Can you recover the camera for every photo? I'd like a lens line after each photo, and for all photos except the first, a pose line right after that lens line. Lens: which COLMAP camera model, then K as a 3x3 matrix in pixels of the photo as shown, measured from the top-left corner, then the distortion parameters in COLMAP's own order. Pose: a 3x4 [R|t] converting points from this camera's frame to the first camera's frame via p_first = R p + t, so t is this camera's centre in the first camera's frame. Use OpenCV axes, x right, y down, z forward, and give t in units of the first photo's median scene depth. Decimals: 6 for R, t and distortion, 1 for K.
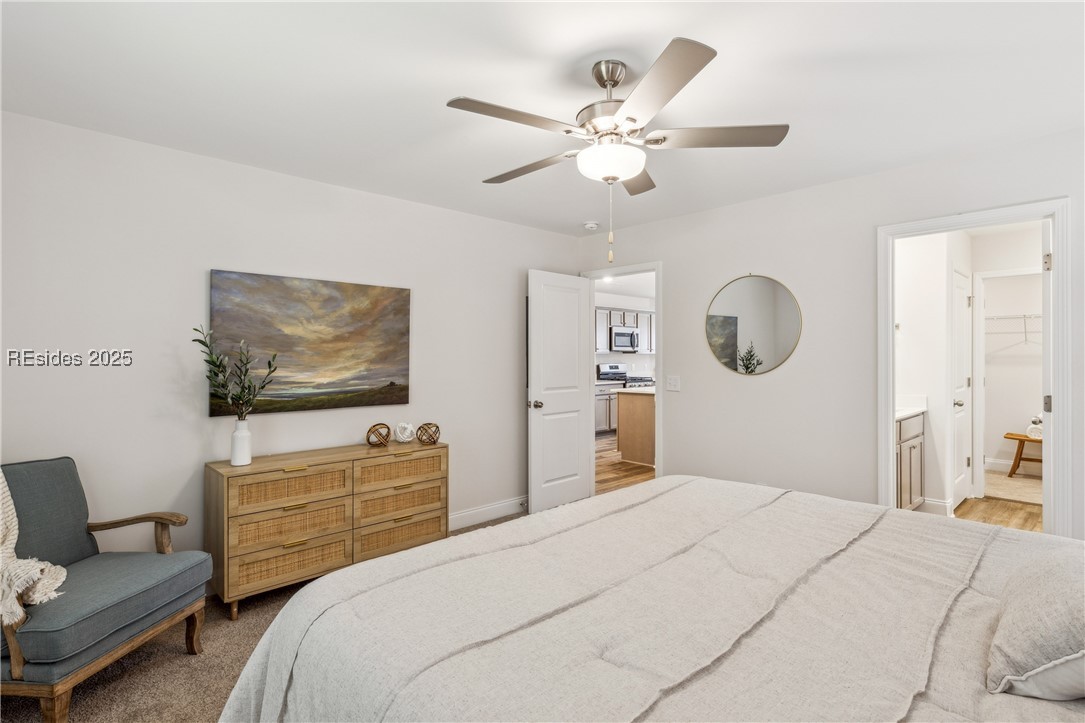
lens RADIAL K [[531.5, 0, 544.5], [0, 531.5, 359.8], [0, 0, 1]] dist [-0.004344, -0.000784]
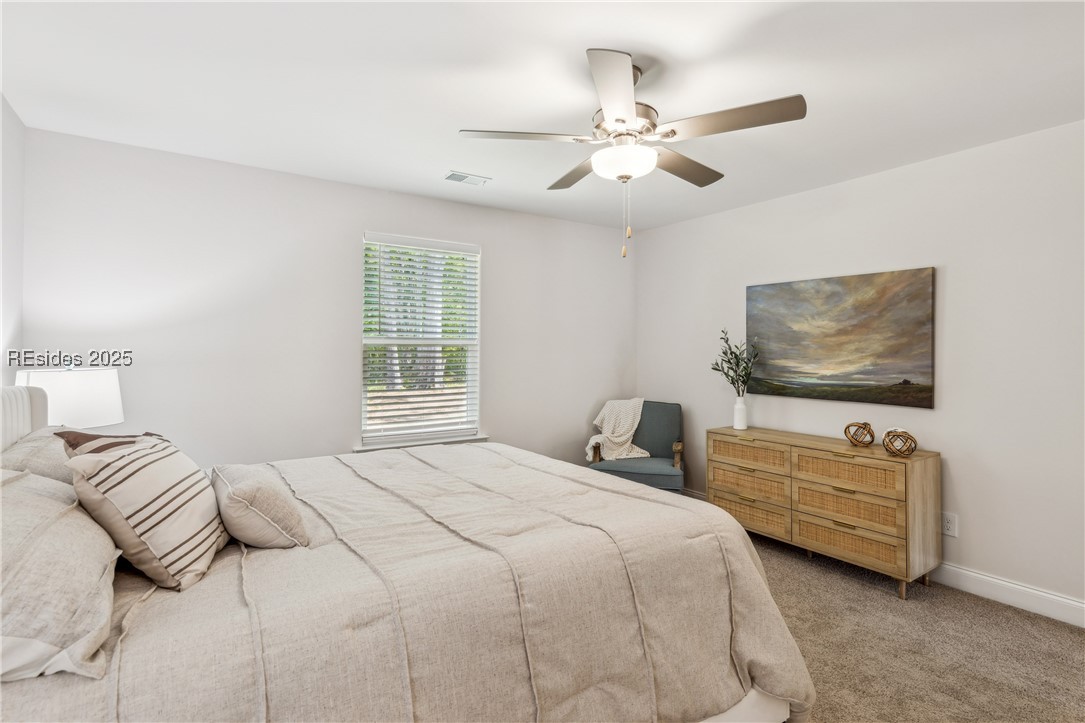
lens RADIAL K [[531.5, 0, 544.5], [0, 531.5, 352.1], [0, 0, 1]] dist [-0.004344, -0.000784]
pose [[-0.169227, 0.007177, -0.985551, 0.701563], [-0.010101, 0.999908, 0.009016, -0.005480], [0.985525, 0.011481, -0.169139, 0.607407]]
